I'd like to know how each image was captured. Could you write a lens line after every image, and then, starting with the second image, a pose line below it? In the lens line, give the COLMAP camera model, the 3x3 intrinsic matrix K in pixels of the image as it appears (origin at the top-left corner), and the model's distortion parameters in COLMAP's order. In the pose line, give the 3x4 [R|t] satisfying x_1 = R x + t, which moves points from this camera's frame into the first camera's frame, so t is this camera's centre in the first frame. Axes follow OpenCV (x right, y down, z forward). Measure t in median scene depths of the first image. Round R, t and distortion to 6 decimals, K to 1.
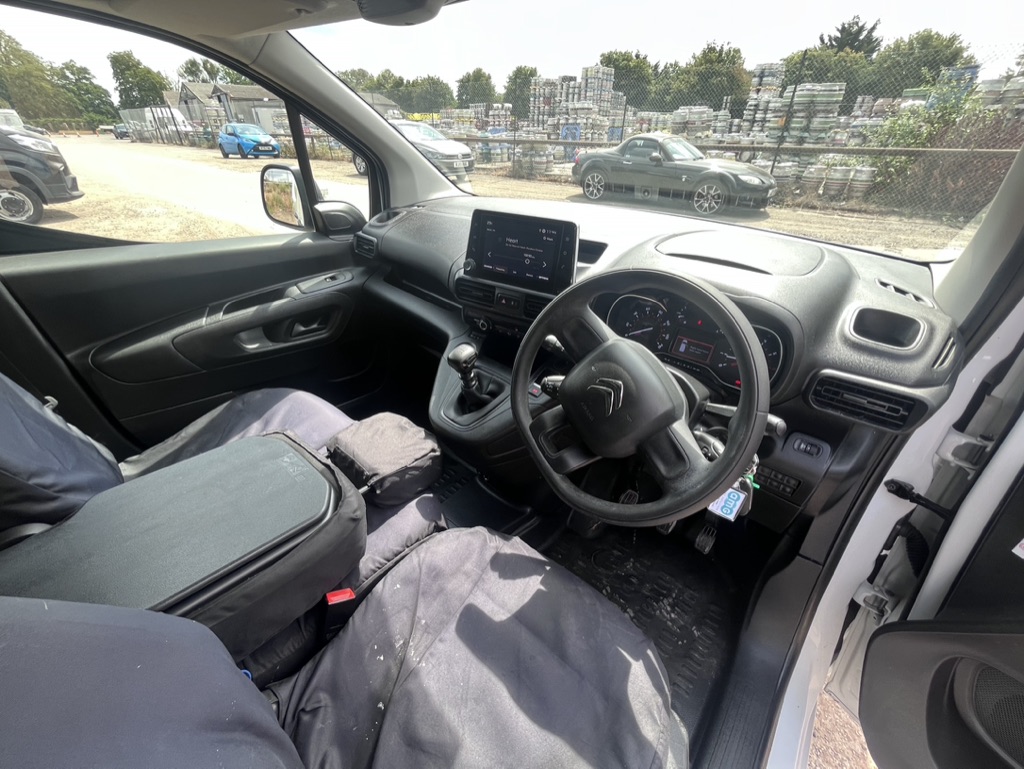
lens RADIAL K [[413.3, 0, 509.6], [0, 413.3, 385.1], [0, 0, 1]] dist [-0.004563, -0.000202]
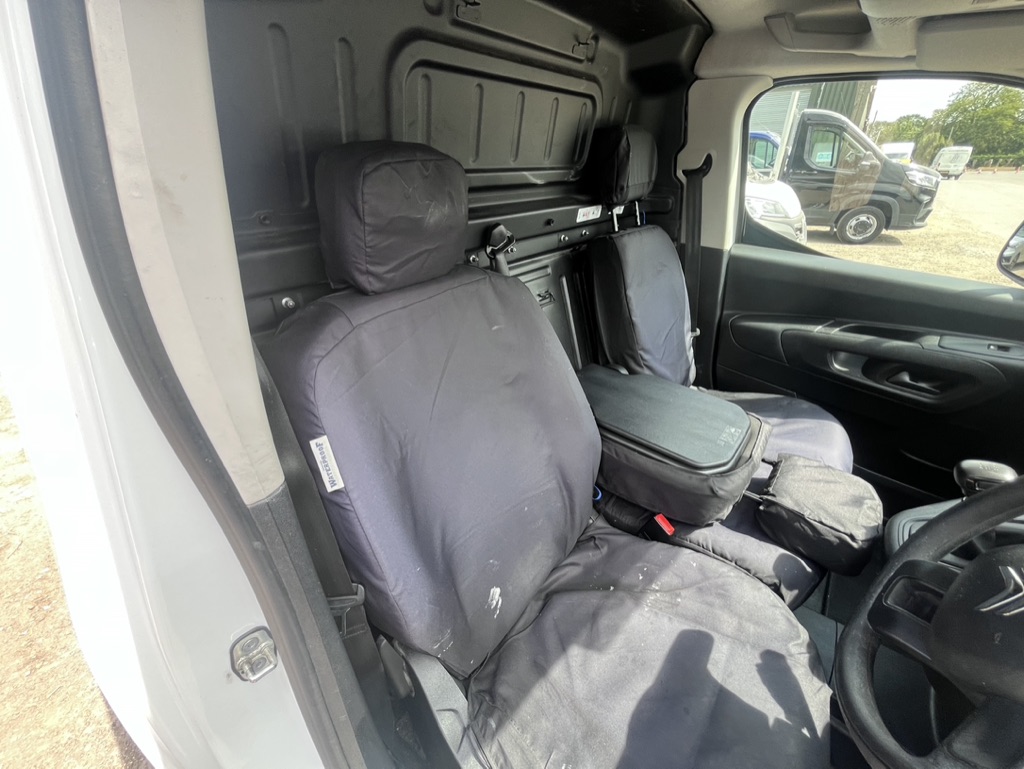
lens RADIAL K [[413.3, 0, 509.6], [0, 413.3, 385.1], [0, 0, 1]] dist [-0.004563, -0.000202]
pose [[0.024204, 0.452890, -0.891238, 0.384289], [-0.511811, 0.771419, 0.378104, -0.035884], [0.858757, 0.446993, 0.250465, 0.070920]]
